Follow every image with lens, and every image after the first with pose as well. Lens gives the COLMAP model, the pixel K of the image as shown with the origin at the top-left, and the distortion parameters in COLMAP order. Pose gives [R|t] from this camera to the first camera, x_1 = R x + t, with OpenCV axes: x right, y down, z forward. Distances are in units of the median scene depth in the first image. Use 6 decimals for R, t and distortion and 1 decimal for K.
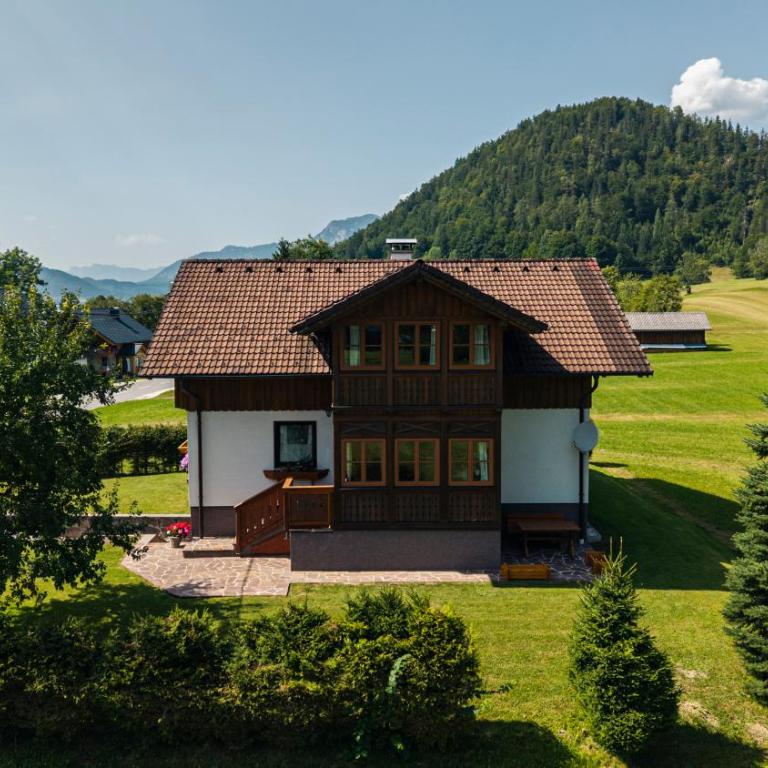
lens RADIAL K [[898.8, 0, 381.2], [0, 898.8, 378.8], [0, 0, 1]] dist [0.023686, 0.000000]
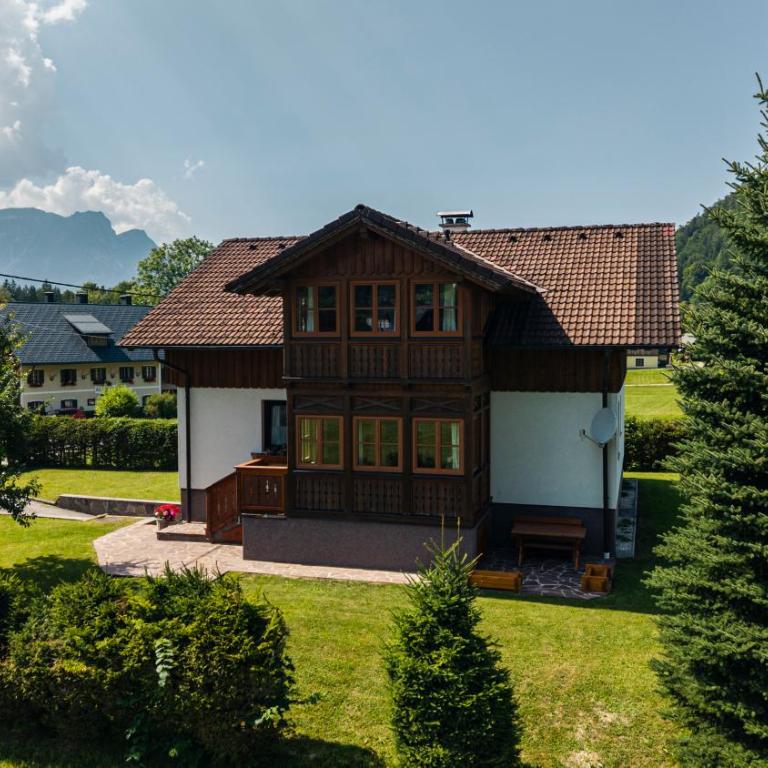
lens RADIAL K [[898.8, 0, 385.3], [0, 898.8, 387.9], [0, 0, 1]] dist [0.023686, 0.000000]
pose [[0.955076, 0.016552, -0.295899, 0.303967], [-0.024462, 0.999435, -0.023049, 0.058610], [0.295351, 0.029252, 0.954941, 0.172382]]
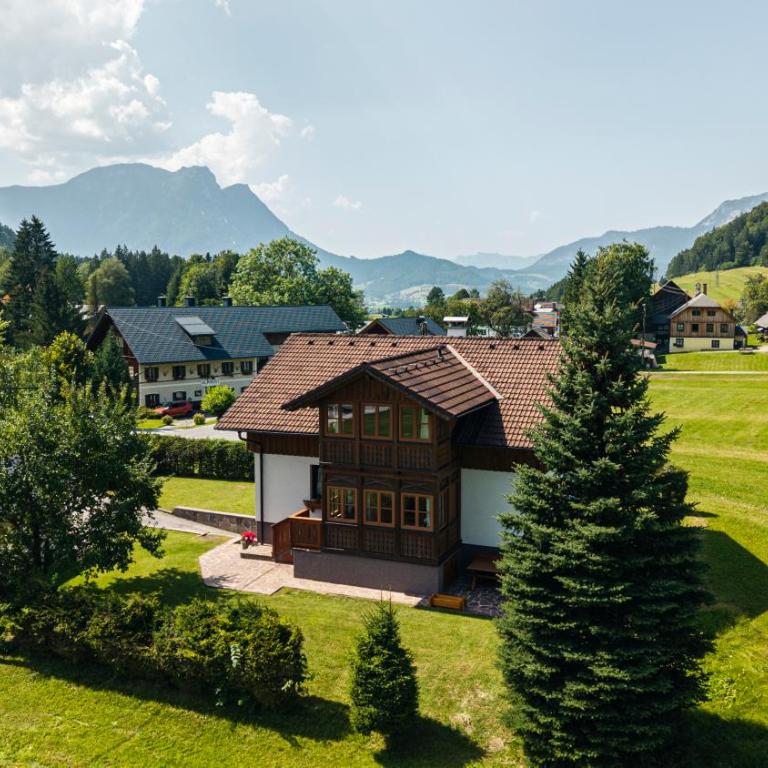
lens RADIAL K [[898.8, 0, 385.9], [0, 898.8, 382.3], [0, 0, 1]] dist [0.023686, 0.000000]
pose [[0.916693, 0.040922, -0.397491, 0.570108], [-0.033180, 0.999102, 0.026337, -0.127893], [0.398212, -0.010954, 0.917228, -0.210072]]
